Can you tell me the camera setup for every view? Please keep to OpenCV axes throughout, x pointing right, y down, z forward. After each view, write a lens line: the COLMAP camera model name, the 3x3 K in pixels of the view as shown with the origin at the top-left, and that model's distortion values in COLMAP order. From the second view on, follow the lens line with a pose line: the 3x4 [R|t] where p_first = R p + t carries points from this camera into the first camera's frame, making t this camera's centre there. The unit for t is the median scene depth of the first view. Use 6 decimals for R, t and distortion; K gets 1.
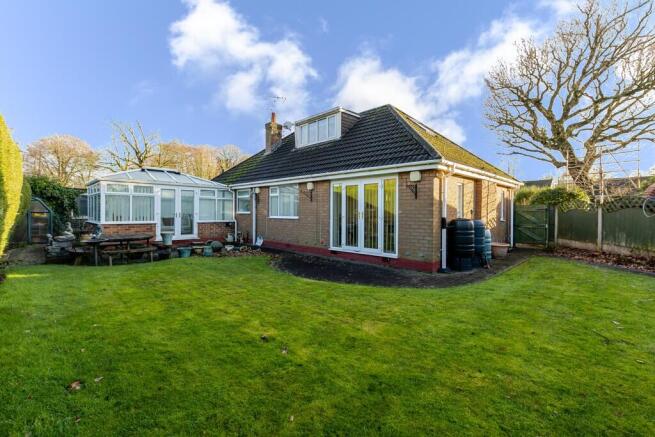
lens RADIAL K [[303.9, 0, 327.5], [0, 303.9, 218.5], [0, 0, 1]] dist [0.000126, 0.000001]
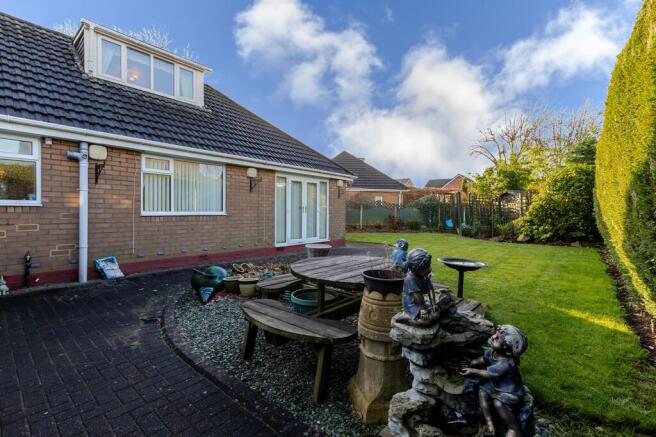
lens RADIAL K [[304.4, 0, 328.0], [0, 304.4, 218.5], [0, 0, 1]] dist [0.000126, 0.000001]
pose [[-0.099631, -0.039515, 0.994240, -0.855907], [-0.001758, 0.999217, 0.039536, -0.019044], [-0.995023, 0.002191, -0.099622, 0.871015]]
